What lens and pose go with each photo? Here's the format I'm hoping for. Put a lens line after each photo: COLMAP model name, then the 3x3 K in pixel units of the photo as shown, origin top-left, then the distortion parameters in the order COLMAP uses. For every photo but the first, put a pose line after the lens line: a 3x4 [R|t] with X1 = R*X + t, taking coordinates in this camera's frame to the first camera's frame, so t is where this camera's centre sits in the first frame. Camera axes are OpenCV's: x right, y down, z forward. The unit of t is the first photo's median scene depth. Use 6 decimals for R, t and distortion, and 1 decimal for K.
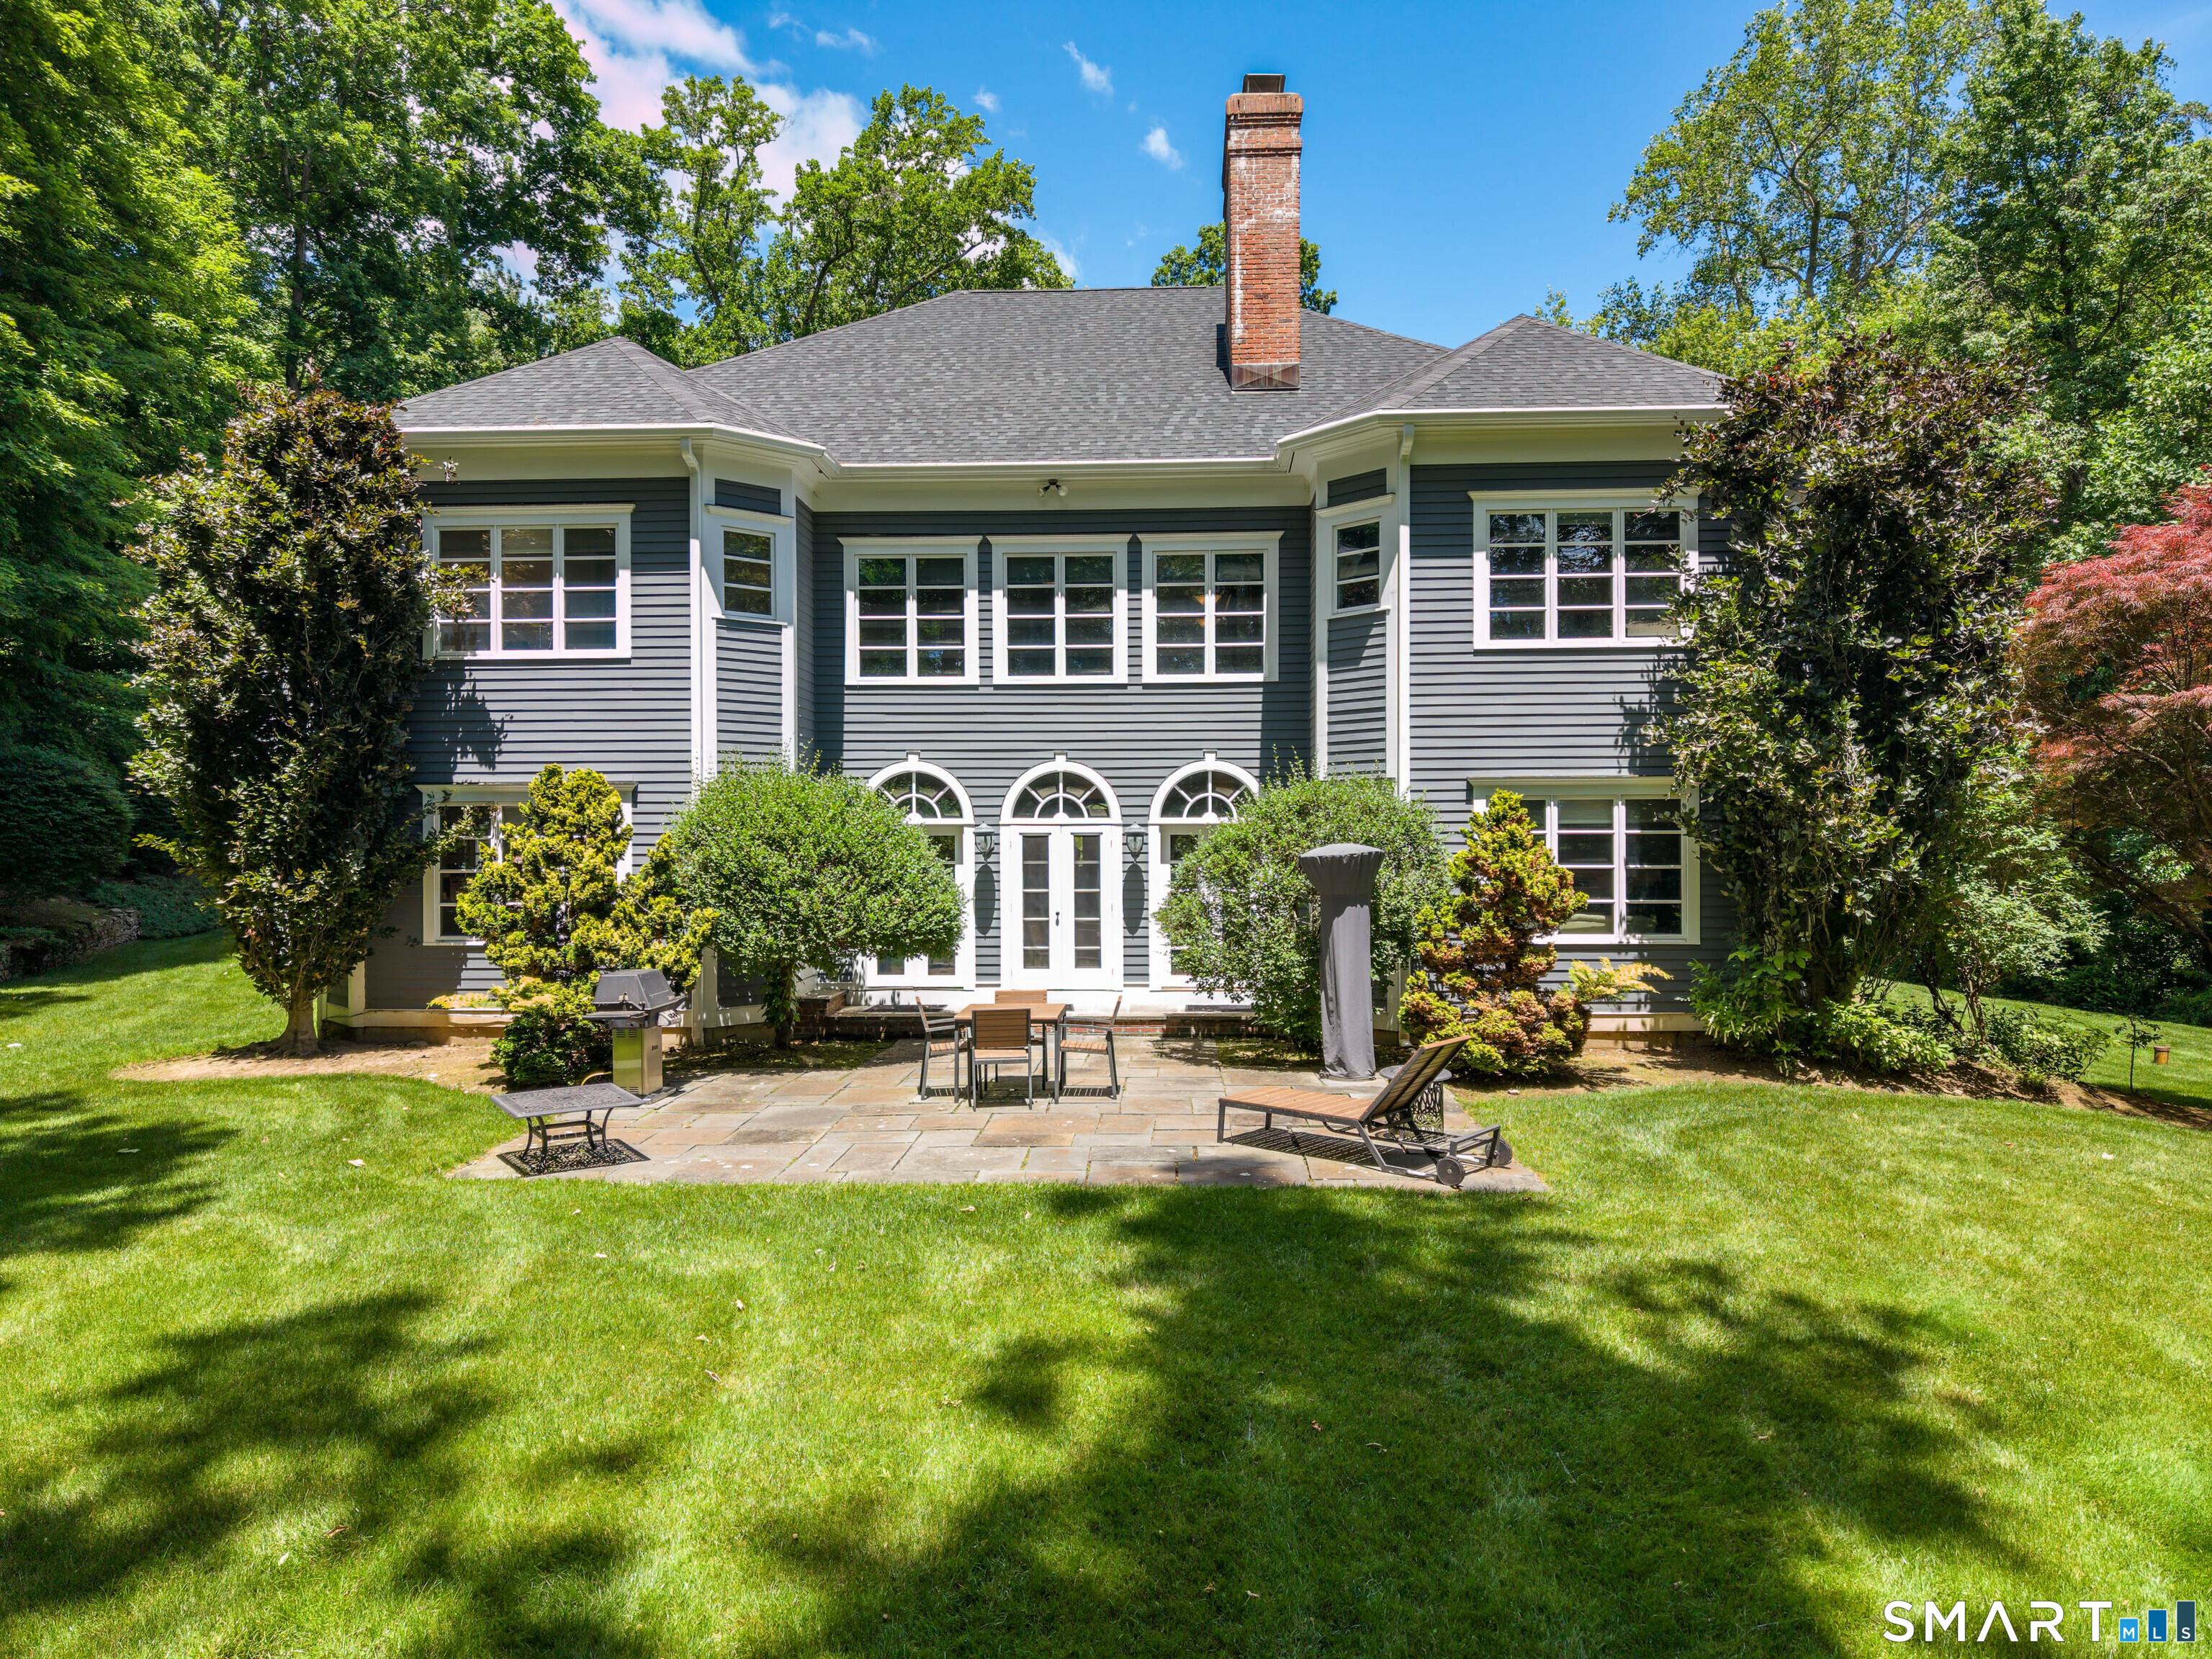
lens RADIAL K [[1525.8, 0, 1109.7], [0, 1525.8, 824.4], [0, 0, 1]] dist [-0.001143, -0.006976]
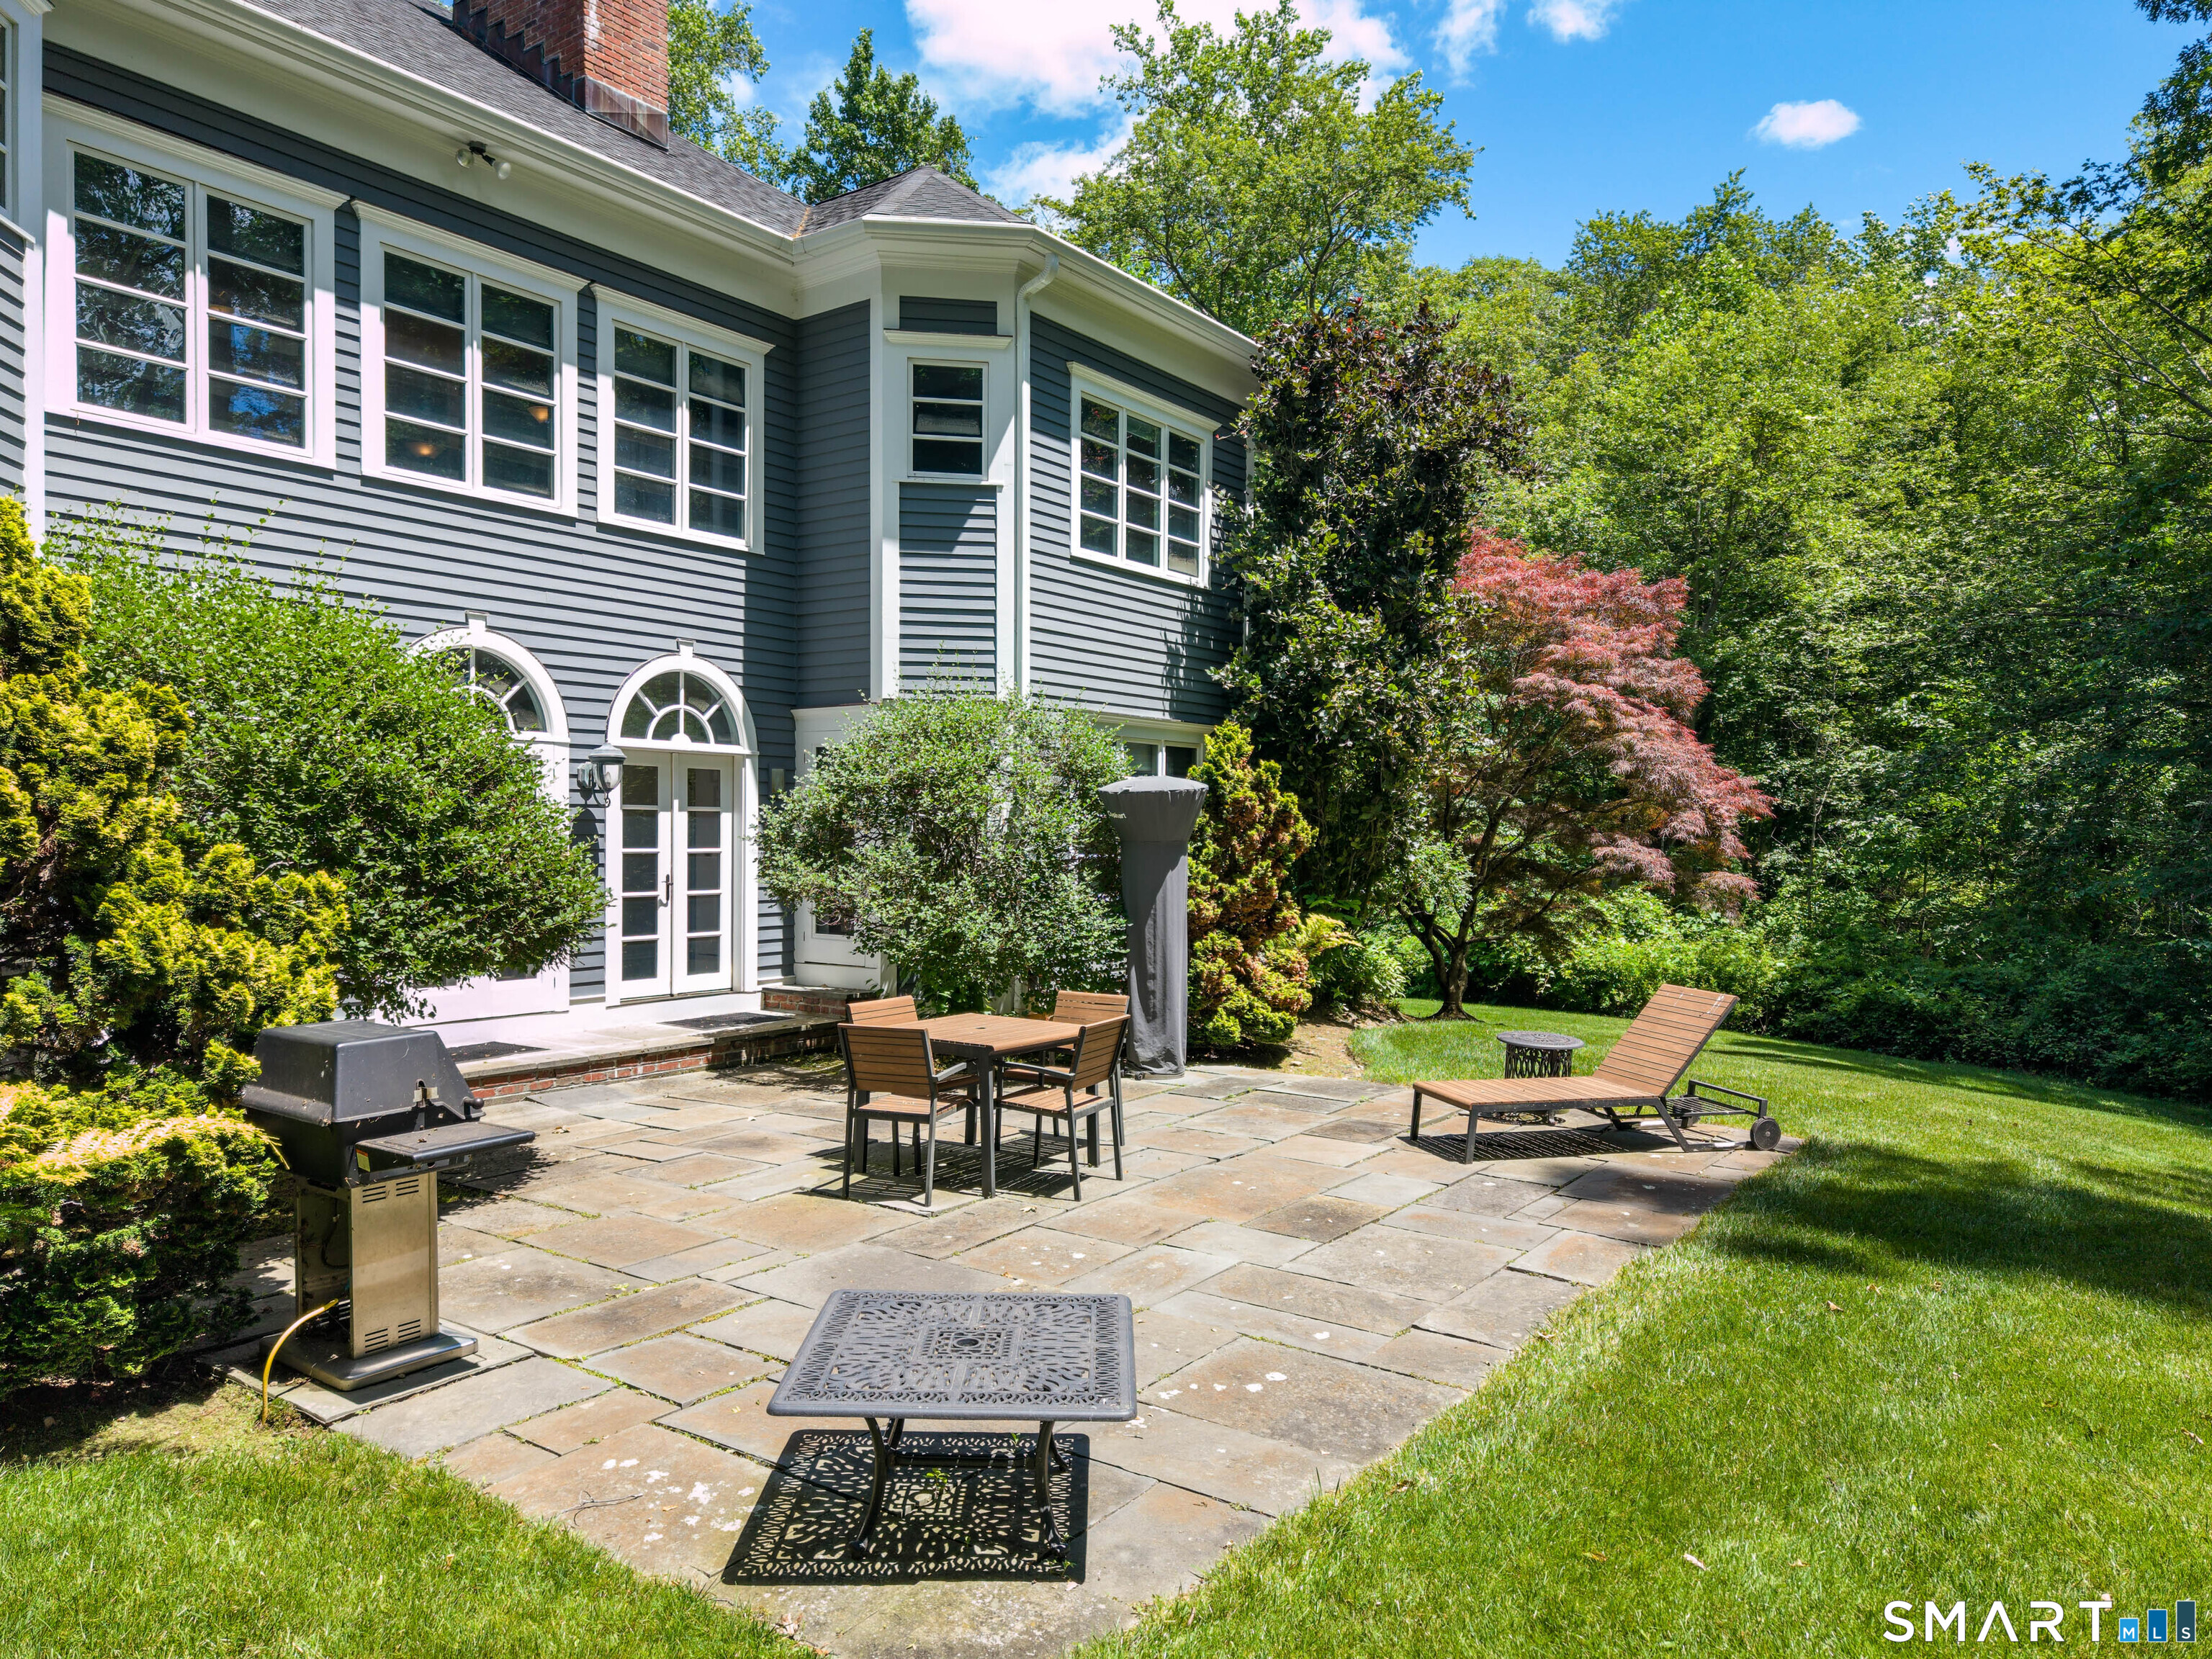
lens RADIAL K [[1525.8, 0, 1106.8], [0, 1525.8, 848.8], [0, 0, 1]] dist [-0.001143, -0.006976]
pose [[0.524200, 0.000589, 0.851595, -0.408074], [-0.020986, 0.999705, 0.012227, 0.030526], [-0.851337, -0.024281, 0.524057, 0.488593]]
